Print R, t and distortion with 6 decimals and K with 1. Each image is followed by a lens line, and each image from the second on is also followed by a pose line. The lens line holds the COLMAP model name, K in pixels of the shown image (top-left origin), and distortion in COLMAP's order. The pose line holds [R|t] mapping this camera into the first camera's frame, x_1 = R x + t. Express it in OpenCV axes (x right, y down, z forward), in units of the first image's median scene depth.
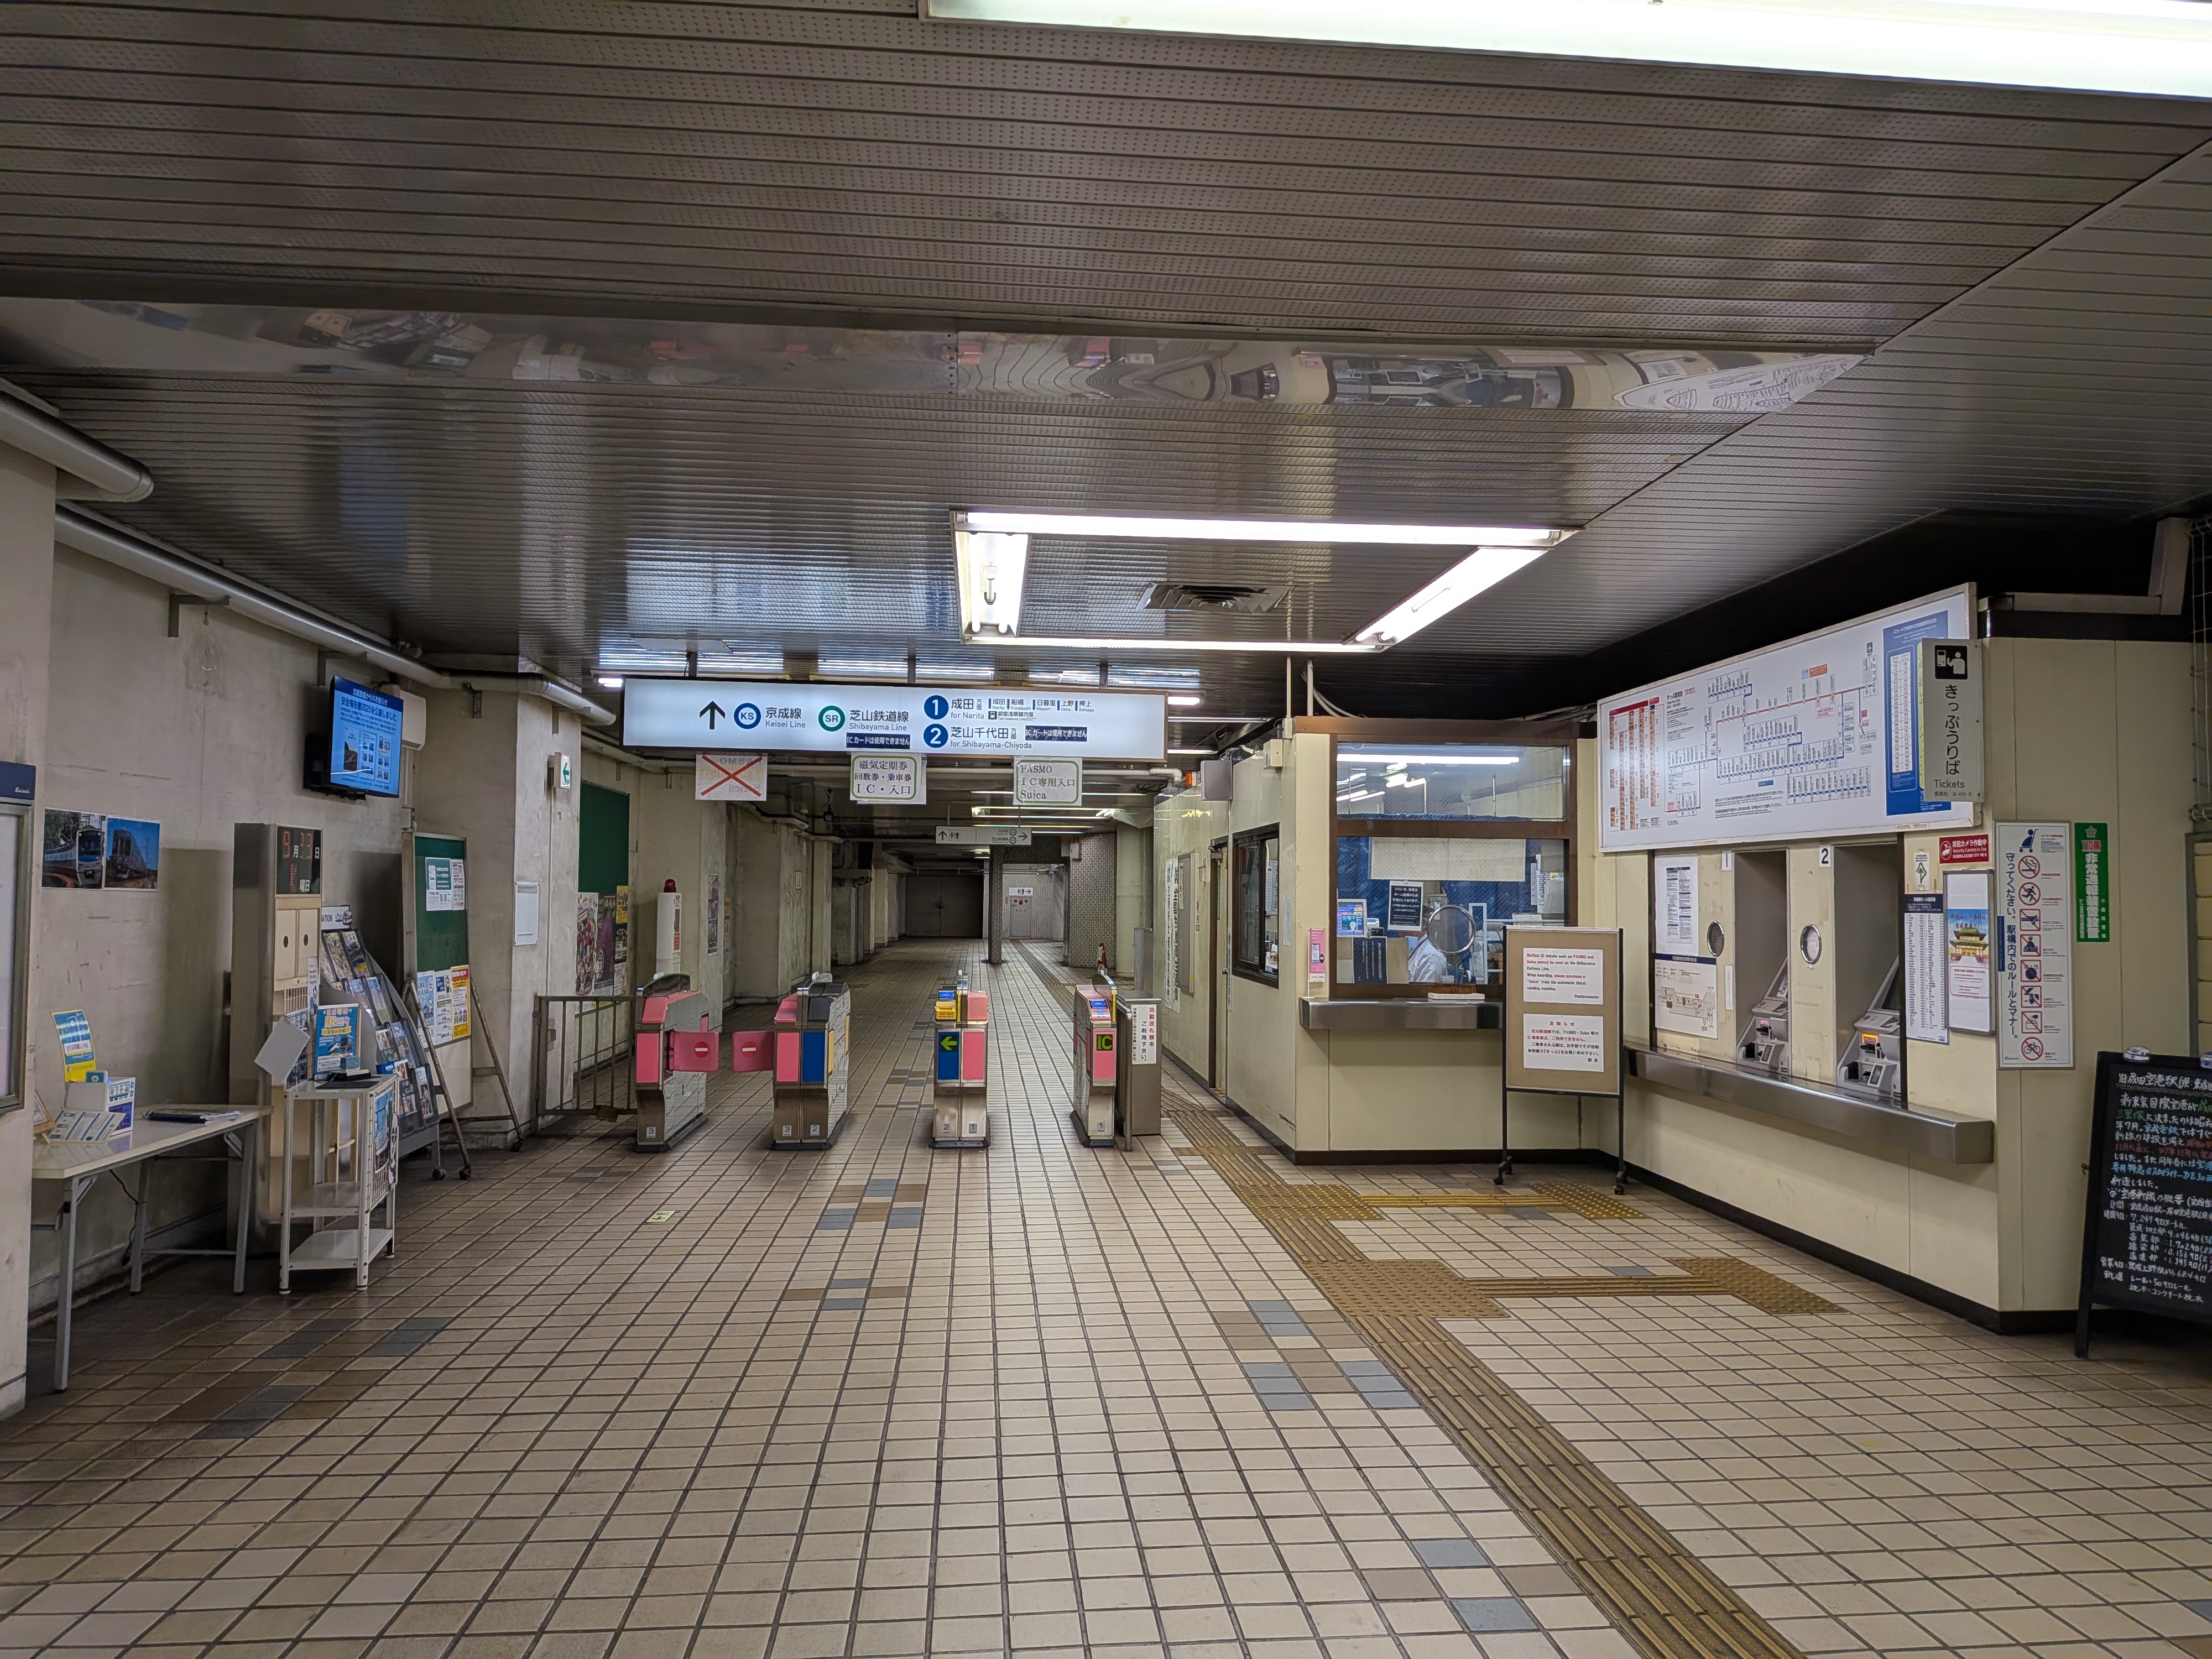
lens RADIAL K [[1637.0, 0, 1117.5], [0, 1637.0, 836.2], [0, 0, 1]] dist [0.014030, -0.003259]
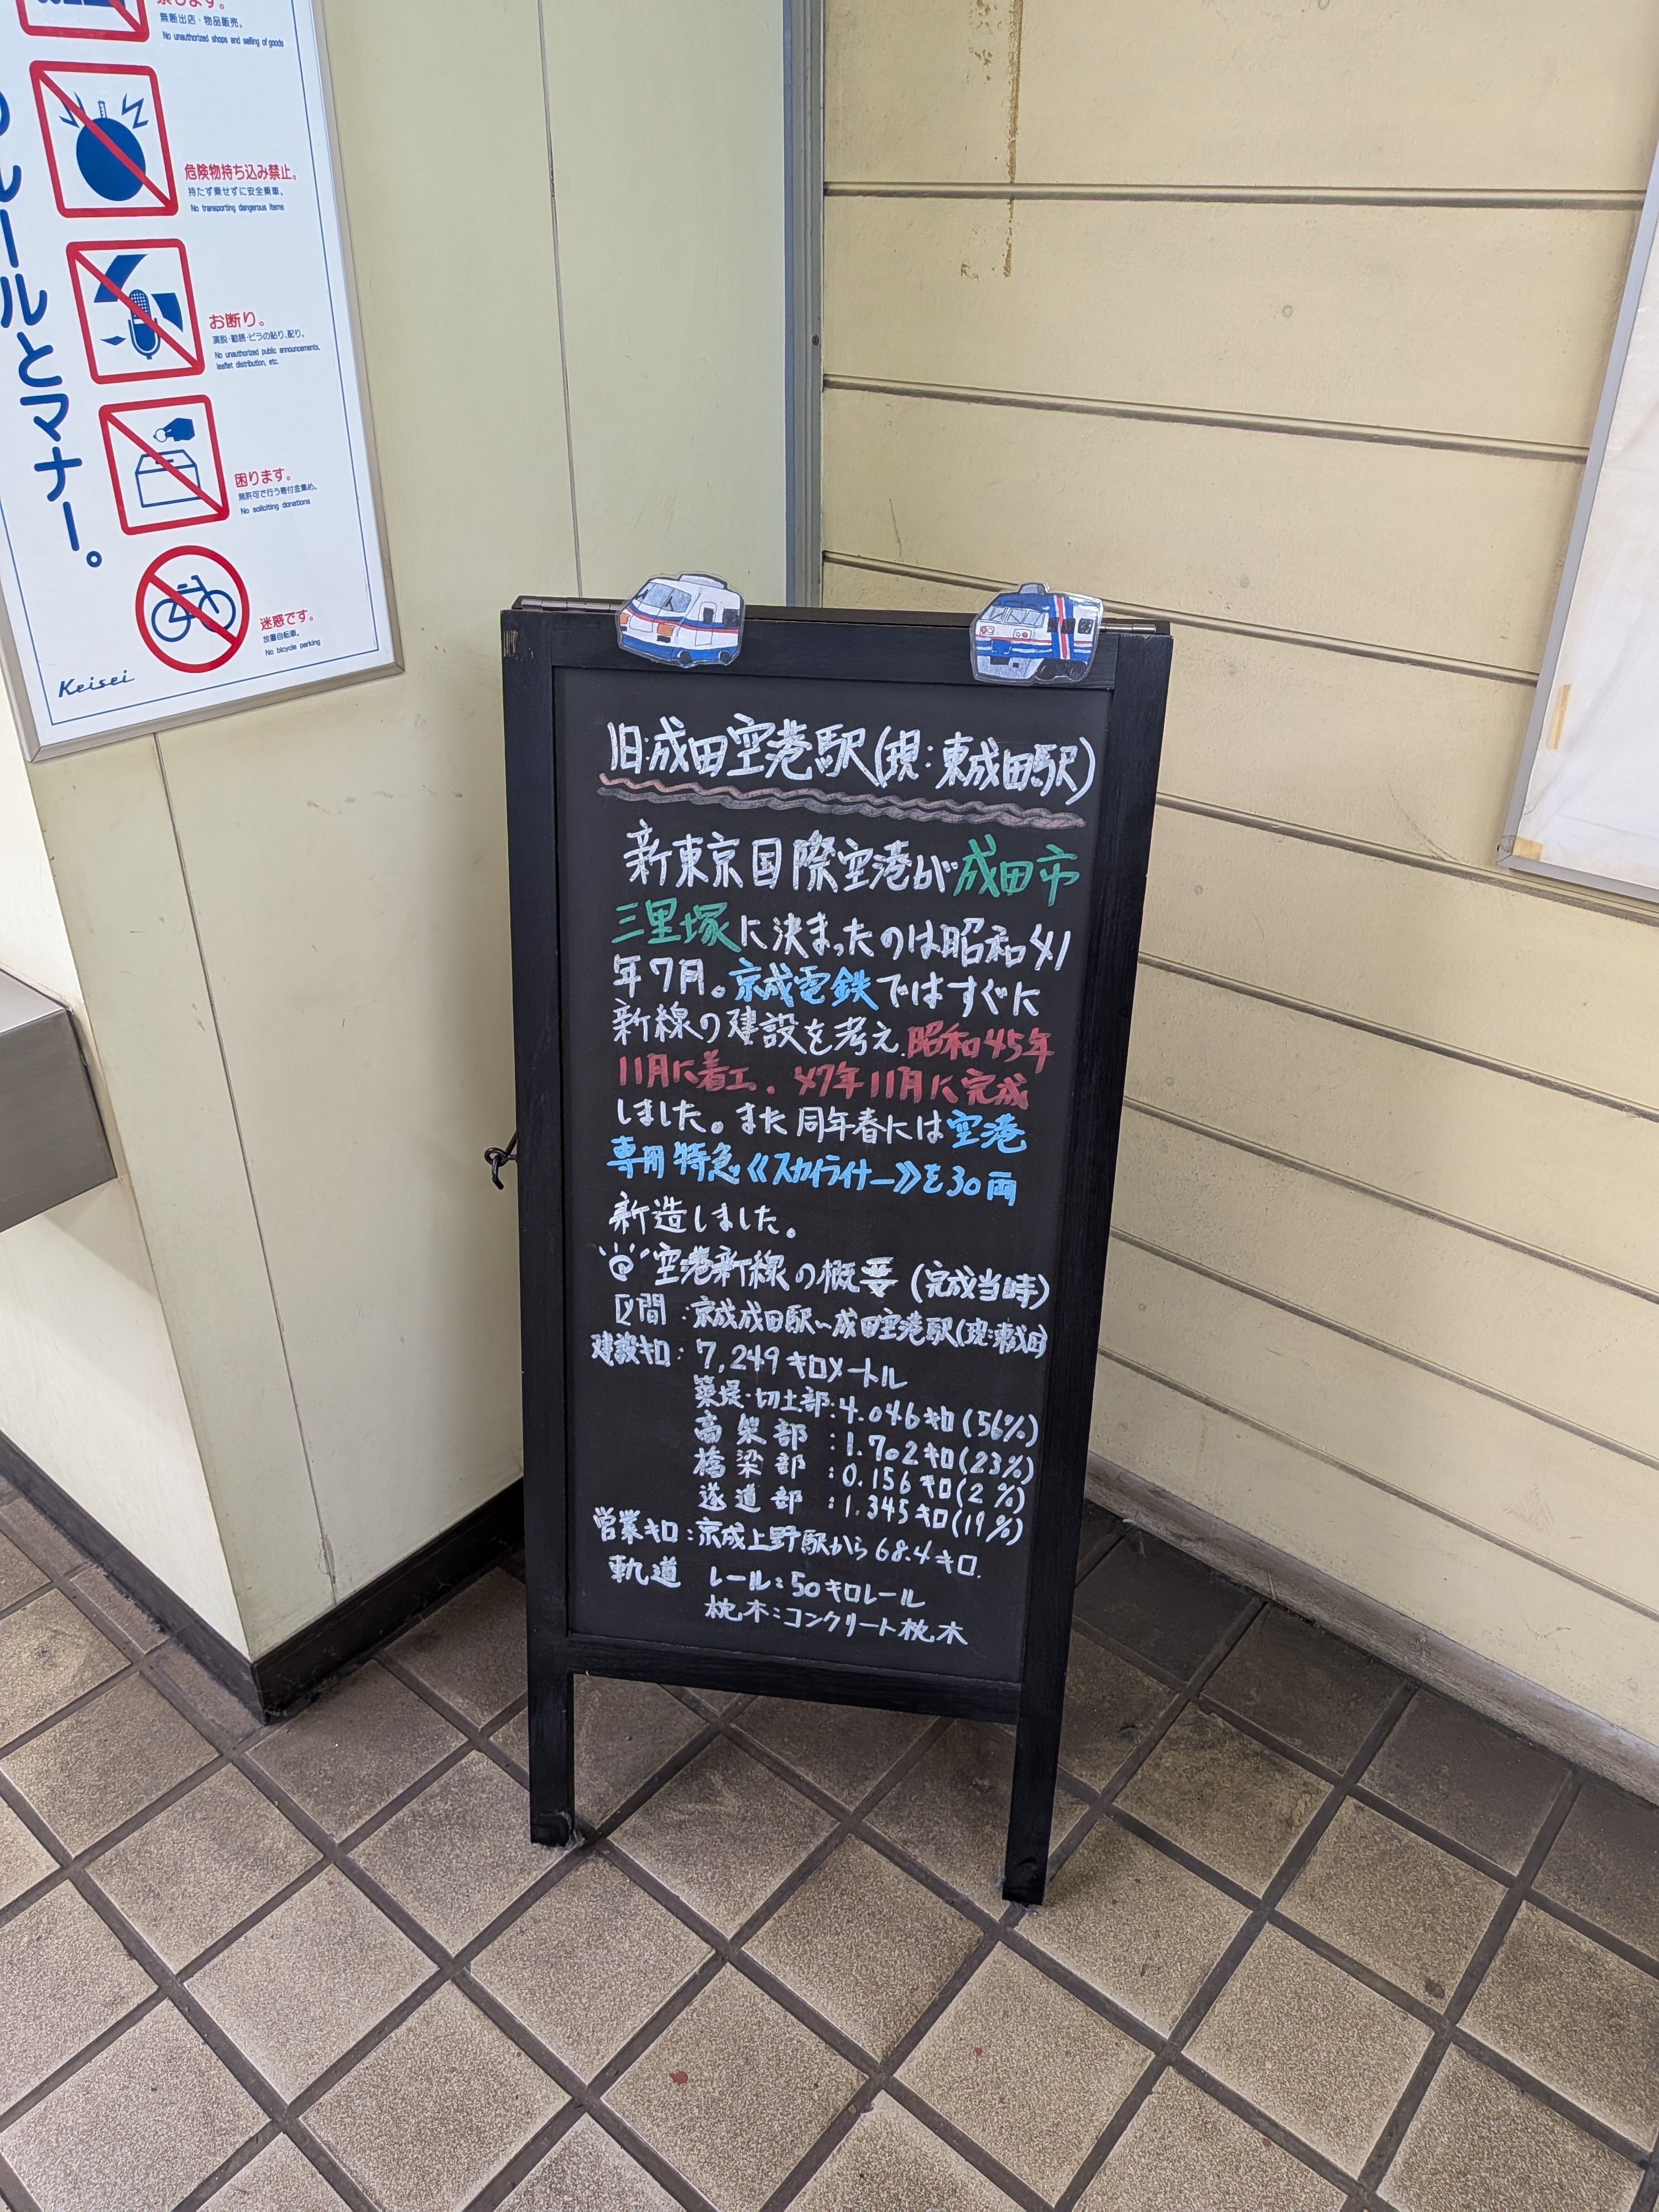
lens RADIAL K [[1637.0, 0, 842.6], [0, 1637.0, 1102.8], [0, 0, 1]] dist [0.014030, -0.003259]
pose [[0.709286, -0.353077, 0.610123, 0.505148], [-0.028316, 0.850551, 0.525130, 0.080698], [-0.704352, -0.389744, 0.593286, 0.867254]]
